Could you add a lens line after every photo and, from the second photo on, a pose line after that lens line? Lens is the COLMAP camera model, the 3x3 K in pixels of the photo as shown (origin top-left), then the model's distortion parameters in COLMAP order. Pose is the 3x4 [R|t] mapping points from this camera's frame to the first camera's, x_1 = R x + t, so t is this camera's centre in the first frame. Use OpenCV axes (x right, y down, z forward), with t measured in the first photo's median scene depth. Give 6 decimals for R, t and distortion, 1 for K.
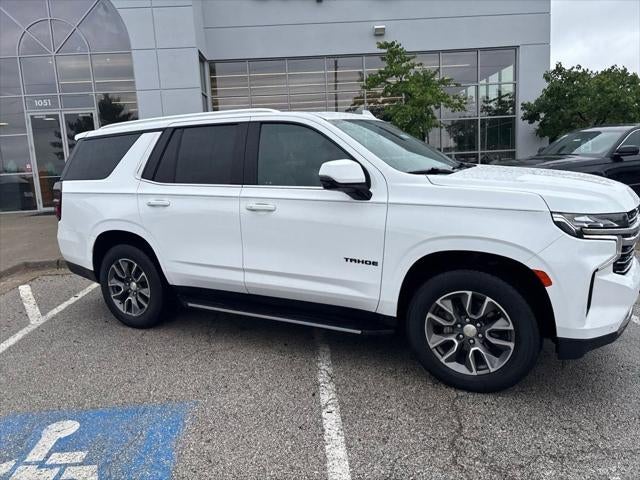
lens RADIAL K [[485.6, 0, 317.9], [0, 485.6, 237.9], [0, 0, 1]] dist [0.054201, -0.068505]
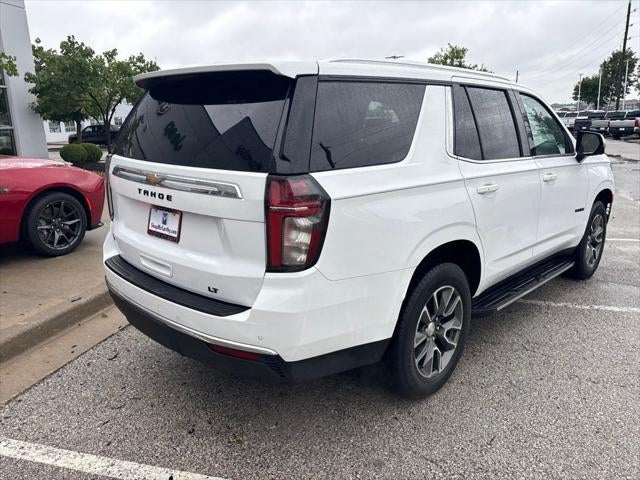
lens RADIAL K [[486.3, 0, 317.8], [0, 486.3, 231.9], [0, 0, 1]] dist [0.050353, -0.061105]
pose [[0.262658, -0.173038, 0.949246, -1.228280], [0.152328, 0.978887, 0.136291, -0.163515], [-0.952789, 0.108799, 0.283471, 1.170437]]
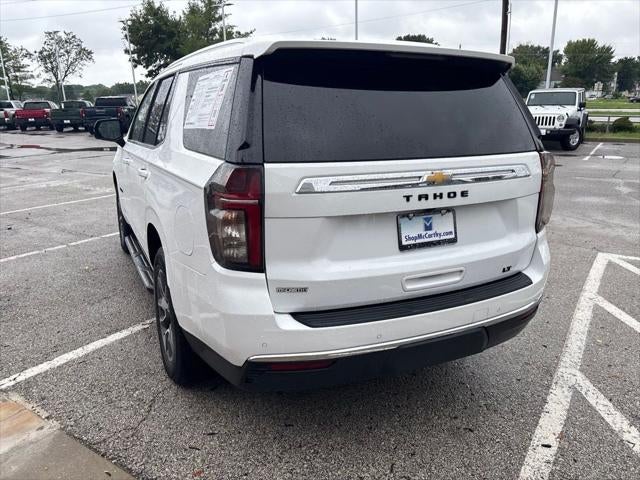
lens RADIAL K [[483.1, 0, 317.8], [0, 483.1, 239.2], [0, 0, 1]] dist [0.077642, -0.098536]
pose [[-0.813309, -0.104713, 0.572331, -0.855674], [0.133940, 0.923558, 0.359307, -0.331090], [-0.566205, 0.368885, -0.737113, 2.081398]]
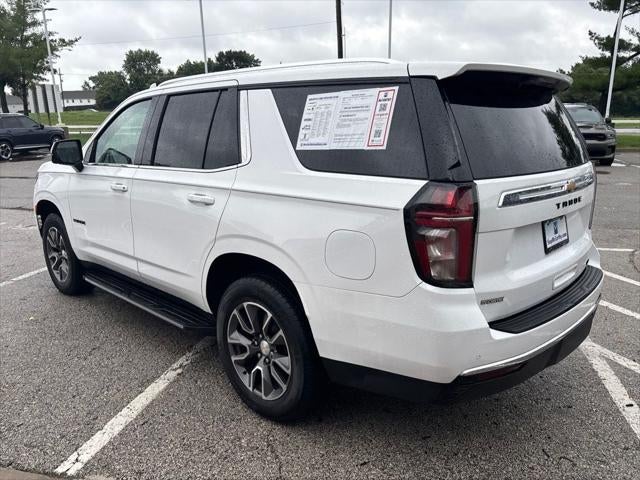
lens RADIAL K [[485.6, 0, 317.9], [0, 485.6, 237.9], [0, 0, 1]] dist [0.054201, -0.068505]
pose [[-0.962488, -0.010283, 0.271130, -0.498584], [0.094643, 0.923794, 0.371009, -0.383036], [-0.254283, 0.382752, -0.888167, 2.241865]]
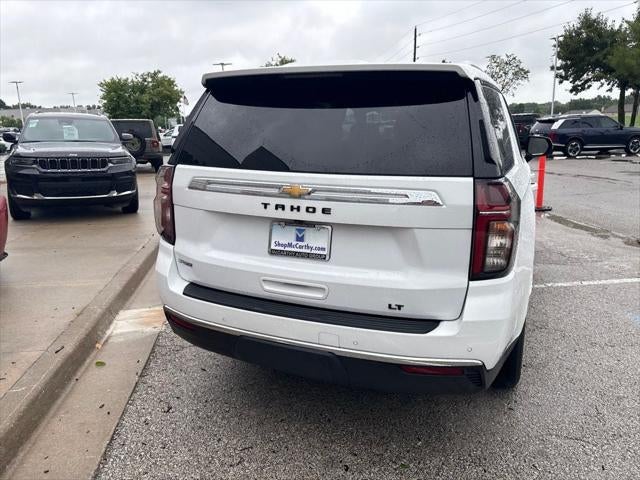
lens RADIAL K [[484.3, 0, 318.4], [0, 484.3, 231.8], [0, 0, 1]] dist [0.057538, -0.071797]
pose [[-0.107384, -0.166281, 0.980214, -1.221959], [0.170394, 0.968249, 0.182919, -0.231372], [-0.979507, 0.186665, -0.075641, 1.592098]]
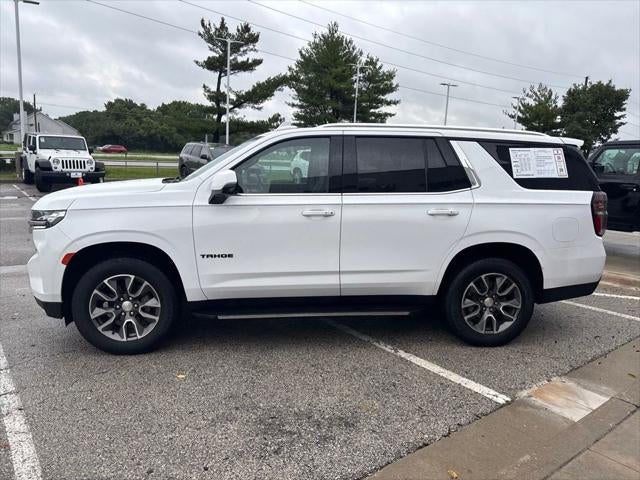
lens RADIAL K [[488.4, 0, 318.7], [0, 488.4, 222.4], [0, 0, 1]] dist [0.025283, -0.005815]
pose [[-0.816914, 0.092563, -0.569283, 0.752387], [-0.089727, 0.954624, 0.283975, -0.441629], [0.569737, 0.283063, -0.771541, 2.289279]]
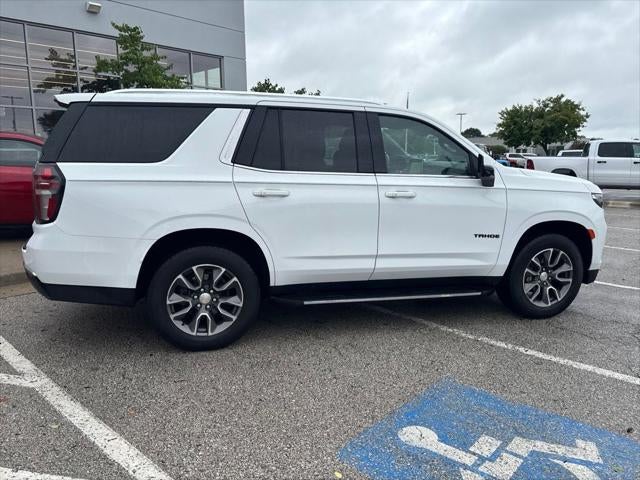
lens RADIAL K [[485.6, 0, 317.9], [0, 485.6, 237.9], [0, 0, 1]] dist [0.054201, -0.068505]
pose [[0.701735, -0.070449, 0.708946, -0.995521], [0.071446, 0.997041, 0.028359, -0.011299], [-0.708847, 0.030751, 0.704692, 0.378156]]
